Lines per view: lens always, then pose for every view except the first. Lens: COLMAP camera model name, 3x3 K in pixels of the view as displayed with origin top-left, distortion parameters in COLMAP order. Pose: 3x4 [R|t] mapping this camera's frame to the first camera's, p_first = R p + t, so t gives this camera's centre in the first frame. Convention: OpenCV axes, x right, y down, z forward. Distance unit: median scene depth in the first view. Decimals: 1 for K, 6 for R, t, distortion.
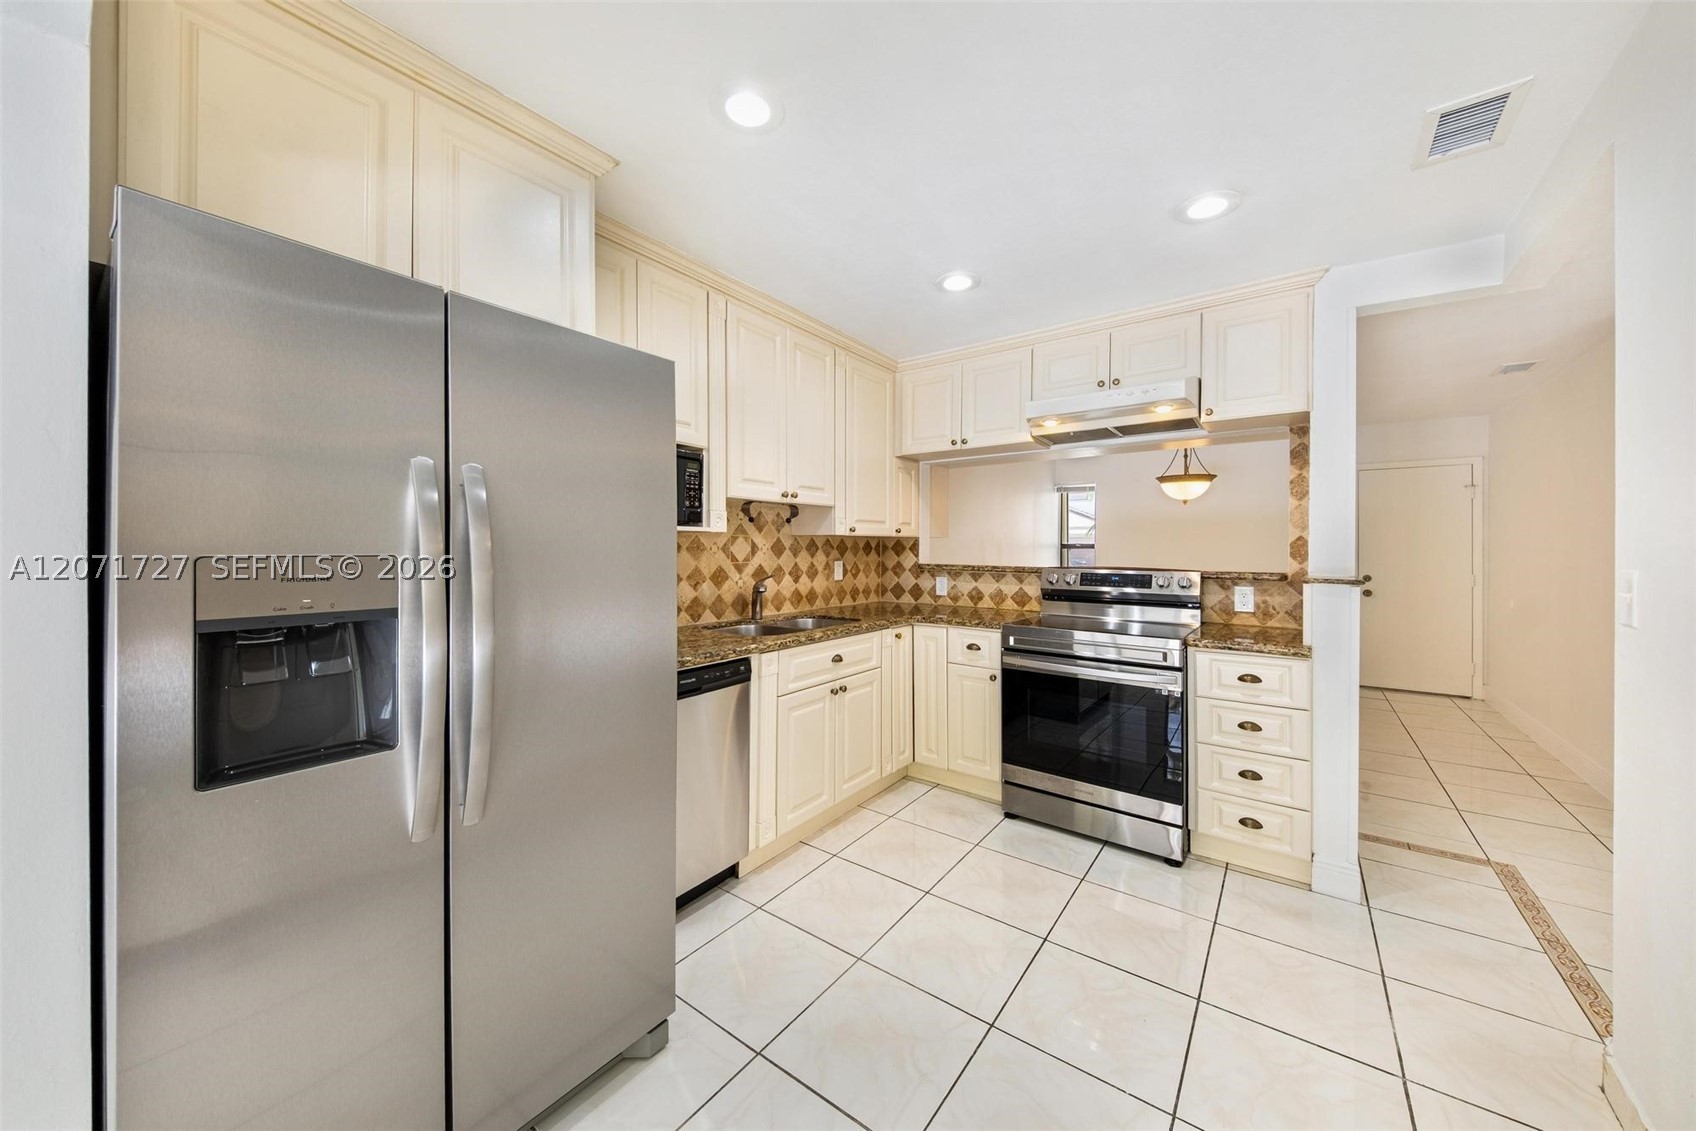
lens RADIAL K [[582.5, 0, 850.1], [0, 582.5, 542.4], [0, 0, 1]] dist [0.012165, -0.004978]
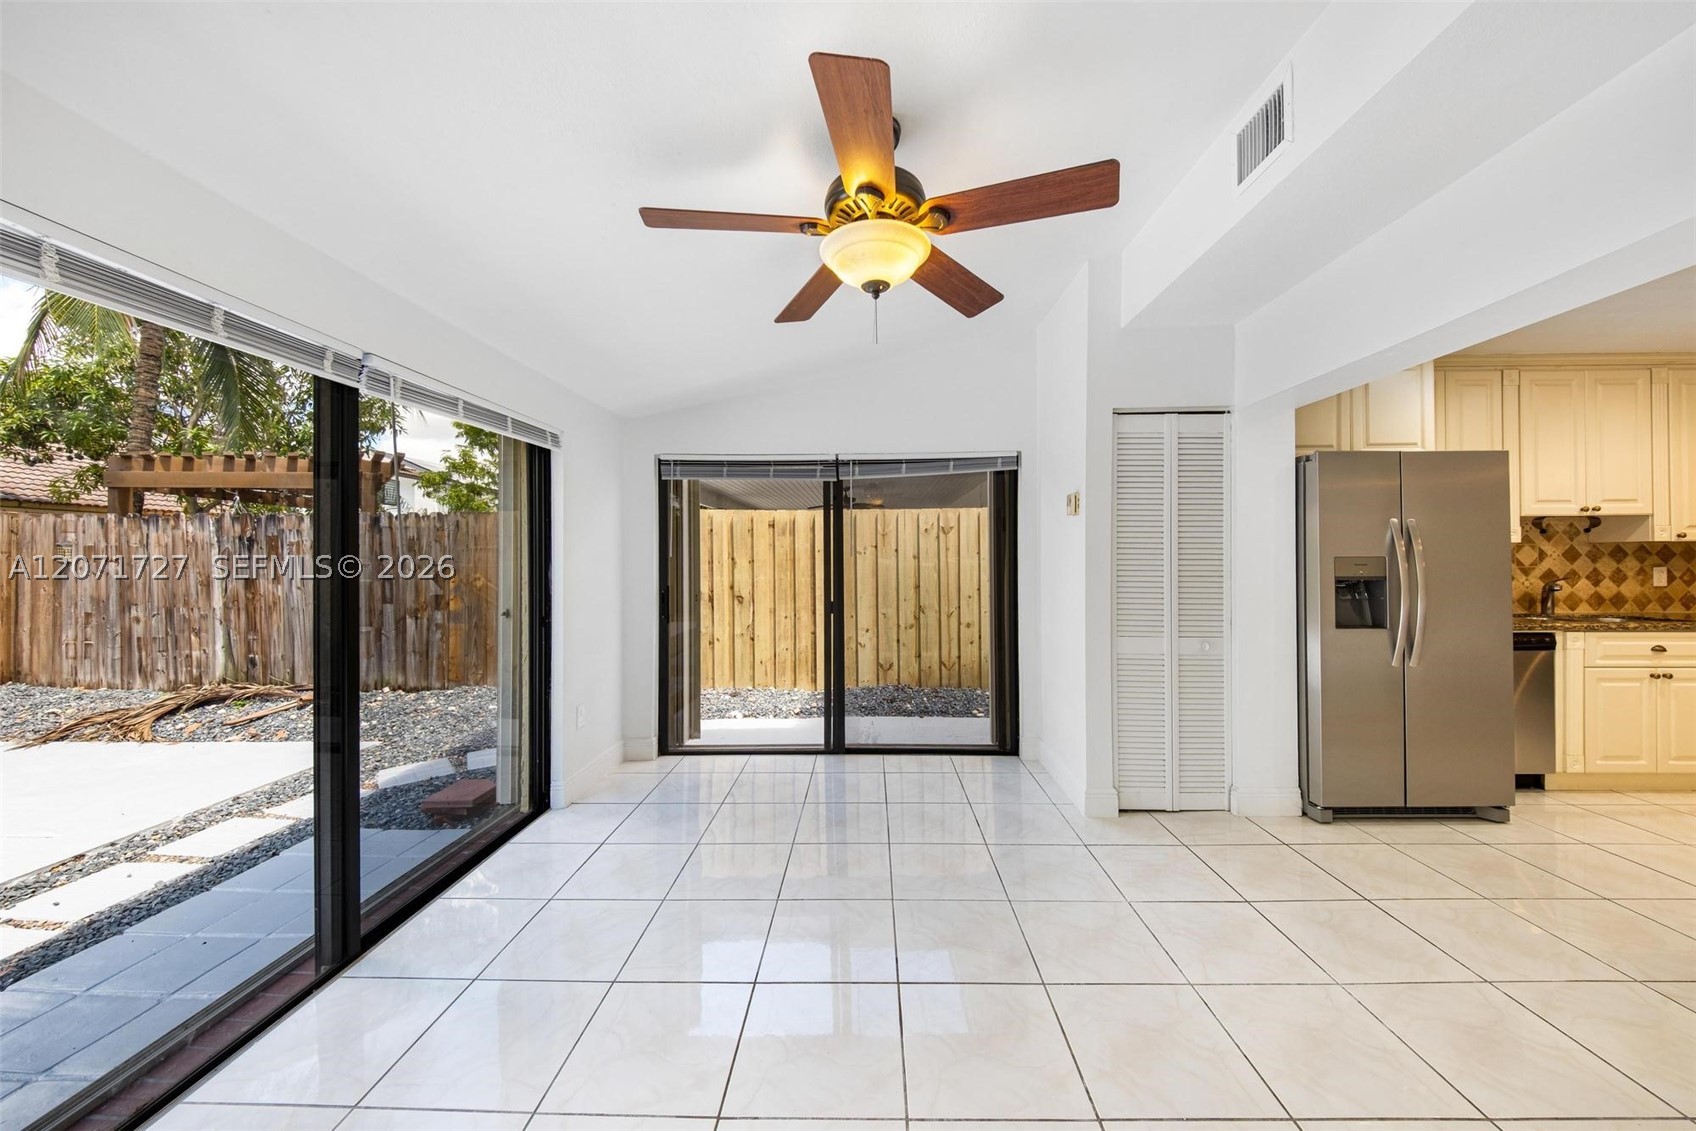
lens RADIAL K [[582.5, 0, 860.0], [0, 582.5, 556.8], [0, 0, 1]] dist [0.012165, -0.004978]
pose [[0.574683, -0.008483, -0.818332, 0.016740], [0.012268, 0.999923, -0.001750, -0.001314], [0.818284, -0.009033, 0.574743, -0.853549]]
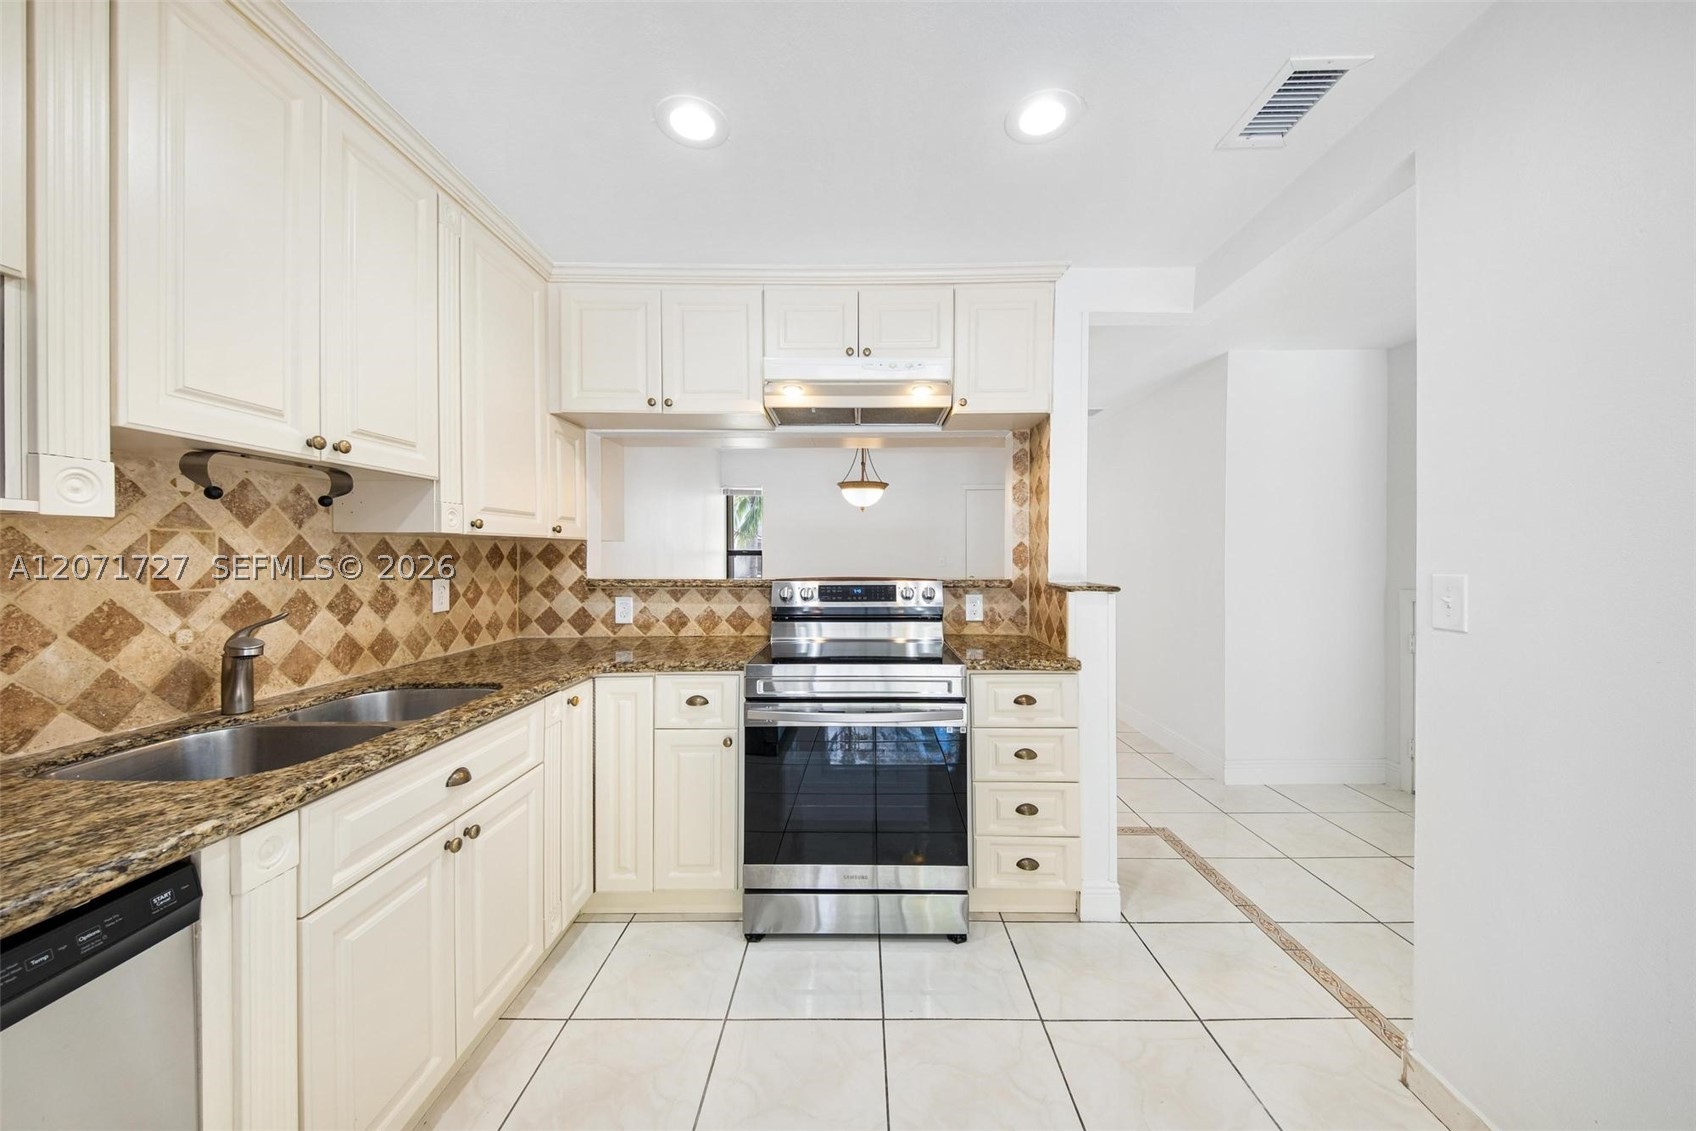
lens RADIAL K [[582.5, 0, 854.0], [0, 582.5, 554.1], [0, 0, 1]] dist [0.012165, -0.004978]
pose [[0.806256, -0.003997, 0.591553, -0.040264], [-0.001174, 0.999964, 0.008357, 0.001910], [-0.591566, -0.007432, 0.806223, 0.337632]]
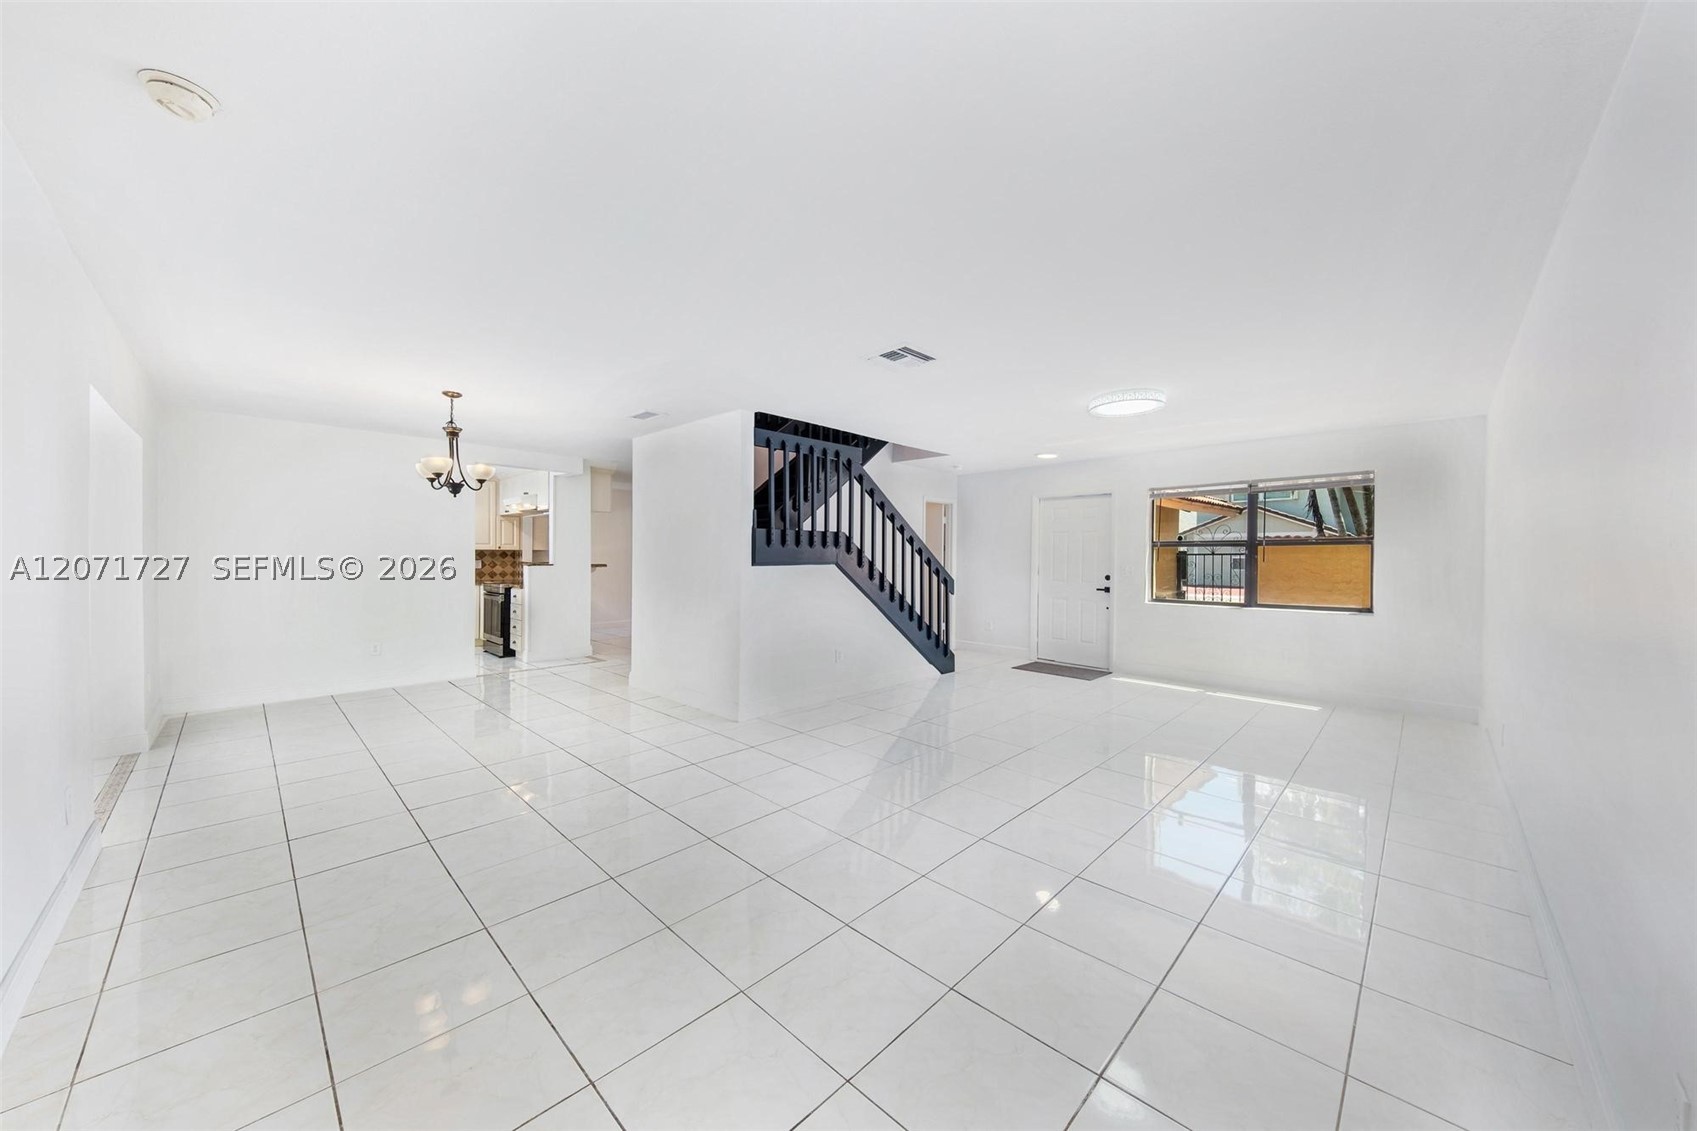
lens RADIAL K [[582.9, 0, 854.3], [0, 582.9, 552.7], [0, 0, 1]] dist [0.012165, -0.004978]
pose [[0.993810, 0.002318, -0.111066, 2.108005], [-0.002202, 0.999997, 0.001169, -0.006548], [0.111068, -0.000917, 0.993812, -1.418124]]
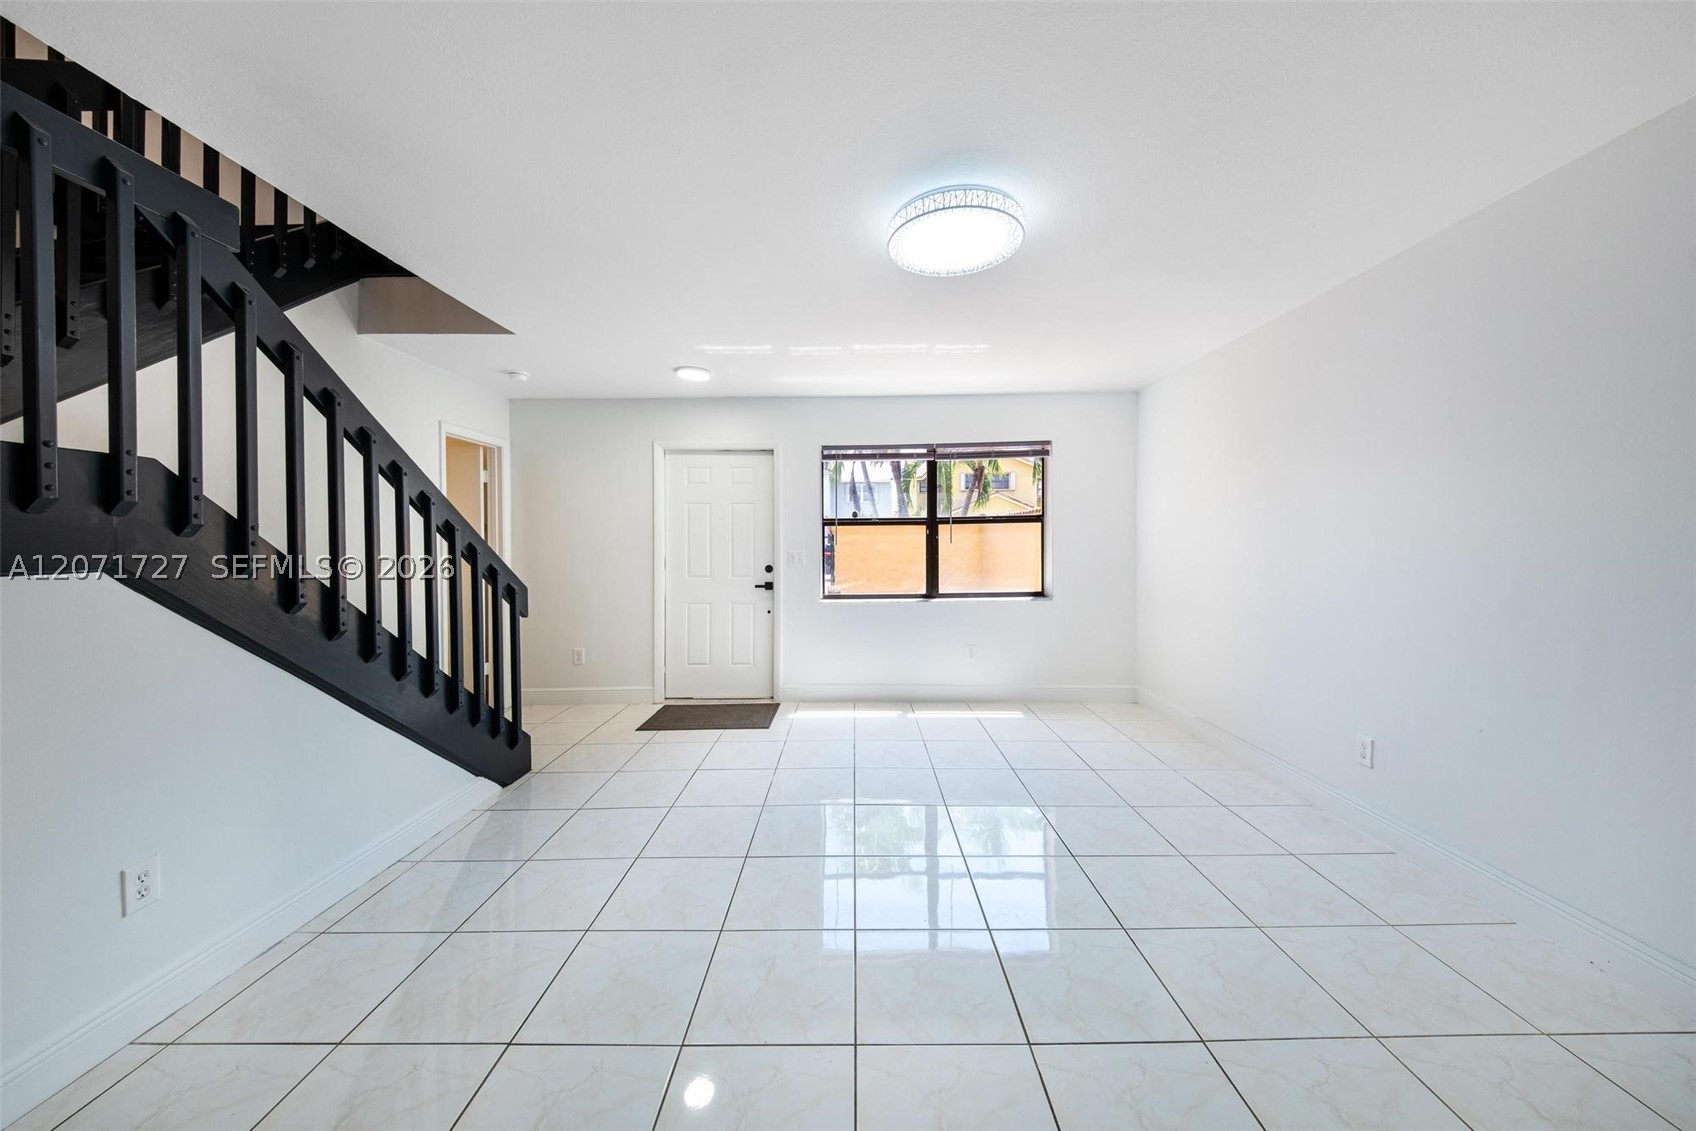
lens RADIAL K [[572.7, 0, 857.2], [0, 572.7, 539.3], [0, 0, 1]] dist [-0.000415, -0.000429]
pose [[0.782652, -0.005047, 0.622439, 2.056199], [0.002482, 0.999984, 0.004986, 0.003116], [-0.622454, -0.002357, 0.782653, -0.489509]]
